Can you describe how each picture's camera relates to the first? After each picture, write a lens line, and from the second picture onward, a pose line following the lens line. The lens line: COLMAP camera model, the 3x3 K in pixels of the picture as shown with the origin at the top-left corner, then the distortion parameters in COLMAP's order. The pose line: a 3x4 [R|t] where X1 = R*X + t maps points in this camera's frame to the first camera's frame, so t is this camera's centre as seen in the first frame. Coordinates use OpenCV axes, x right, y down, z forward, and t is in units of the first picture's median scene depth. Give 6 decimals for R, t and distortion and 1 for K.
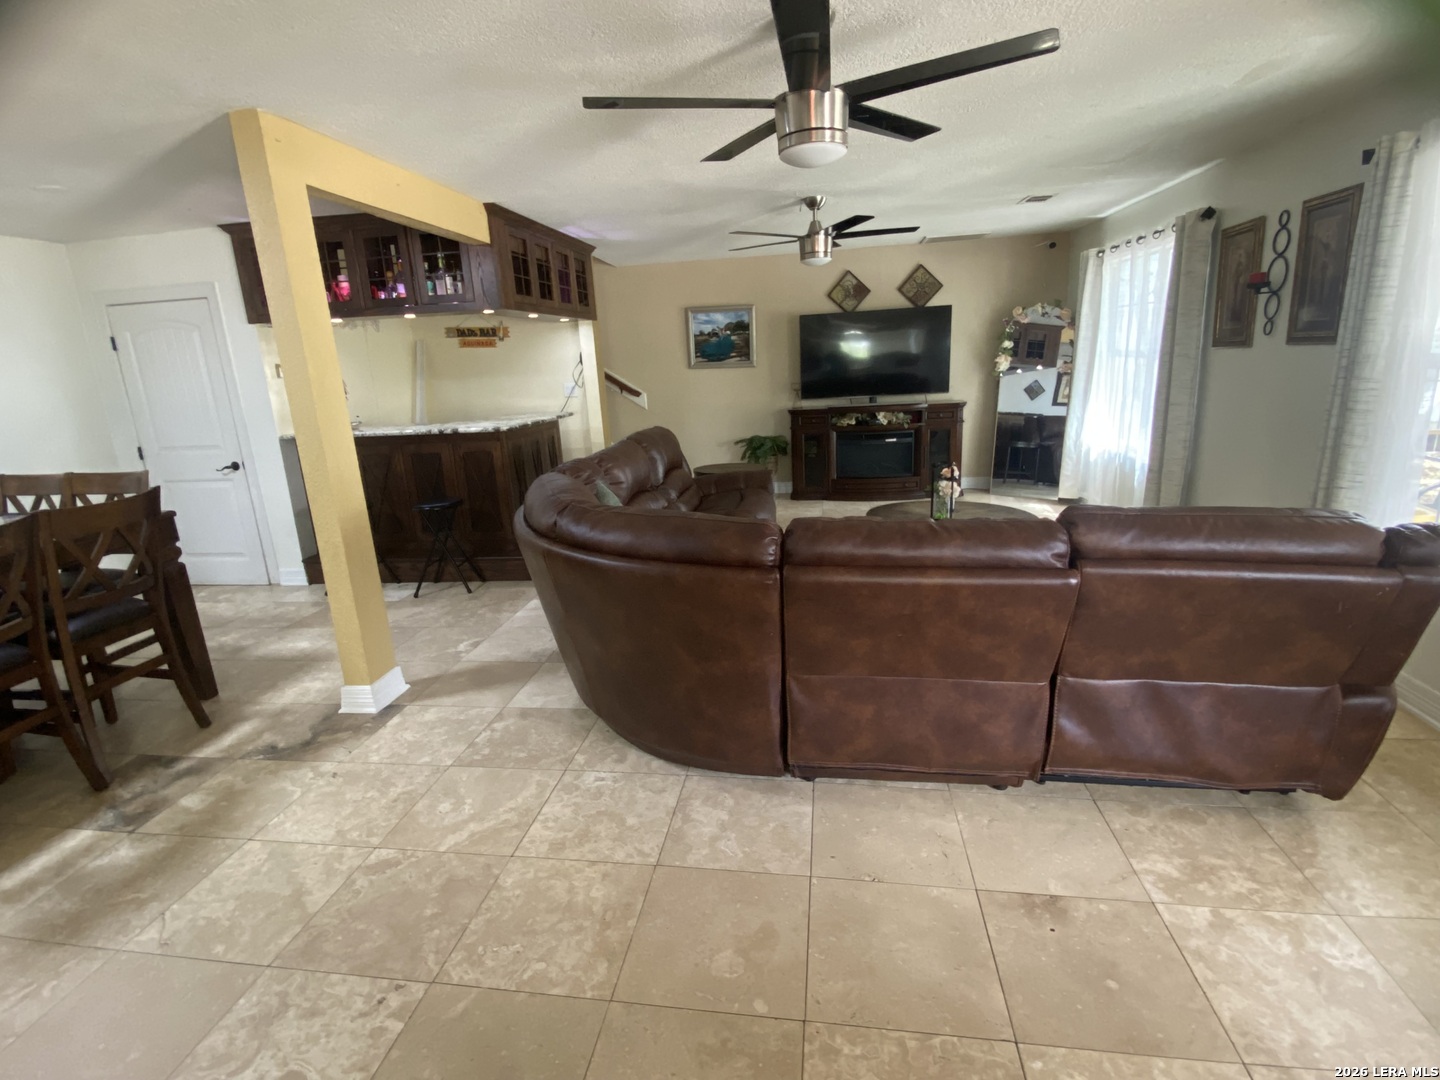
lens RADIAL K [[707.3, 0, 731.7], [0, 707.3, 534.8], [0, 0, 1]] dist [0.017617, -0.020460]
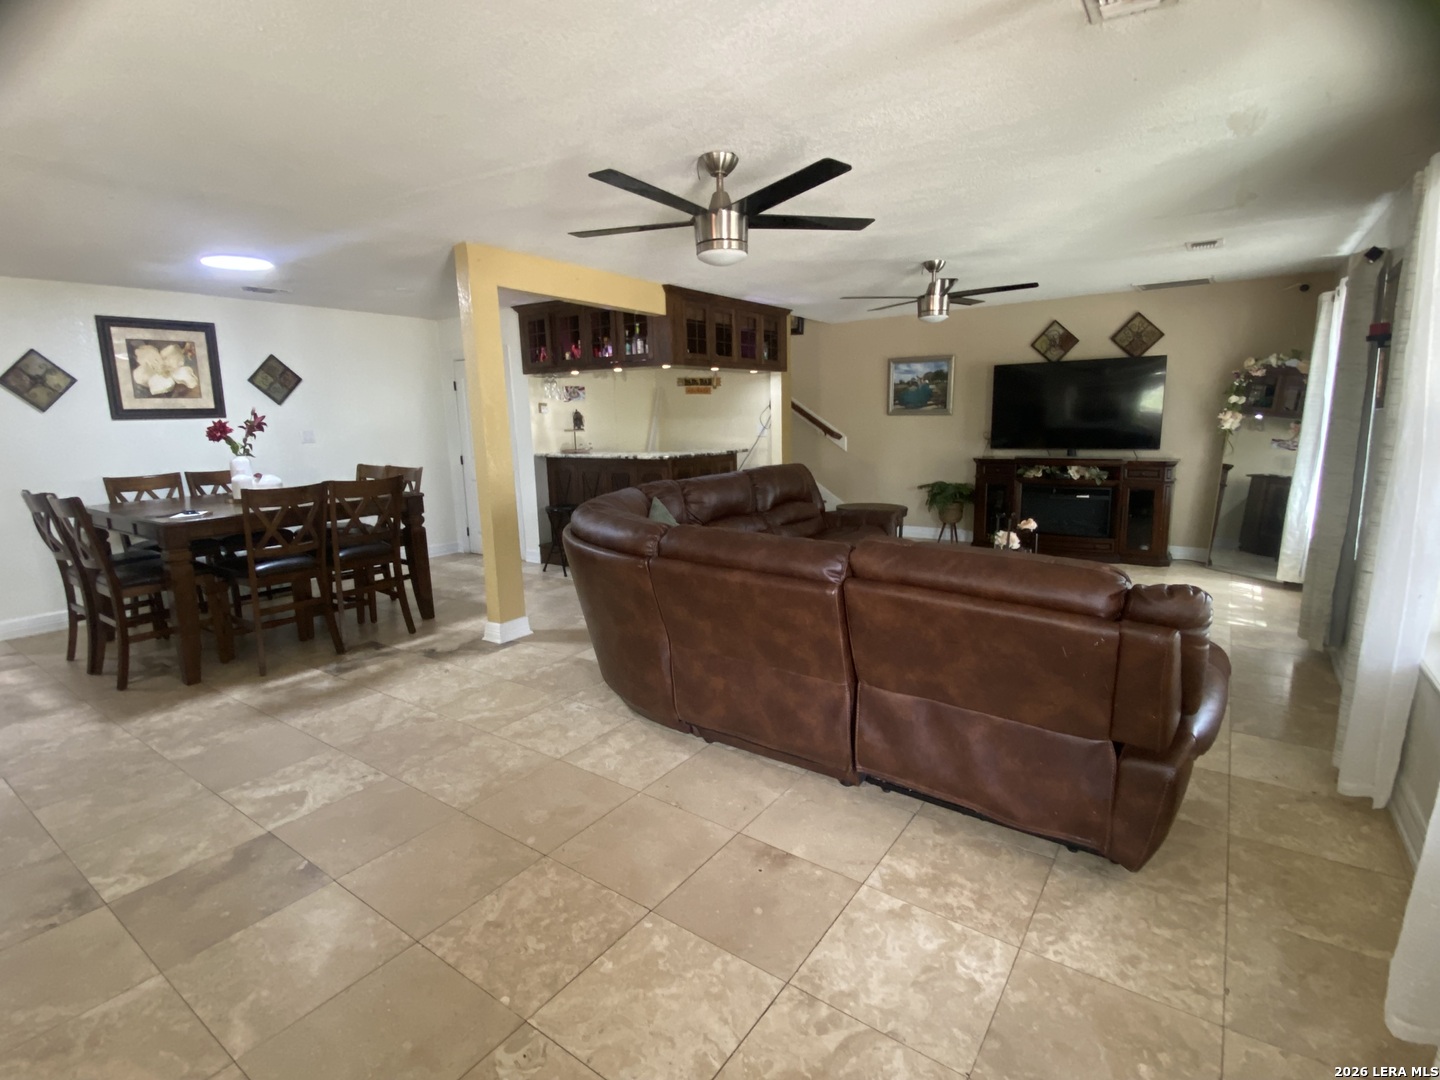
lens RADIAL K [[707.3, 0, 729.7], [0, 707.3, 530.7], [0, 0, 1]] dist [0.017617, -0.020460]
pose [[0.891301, 0.100539, -0.442124, 0.532956], [-0.129880, 0.990857, -0.036511, 0.016874], [0.434411, 0.089965, 0.896210, -0.102741]]
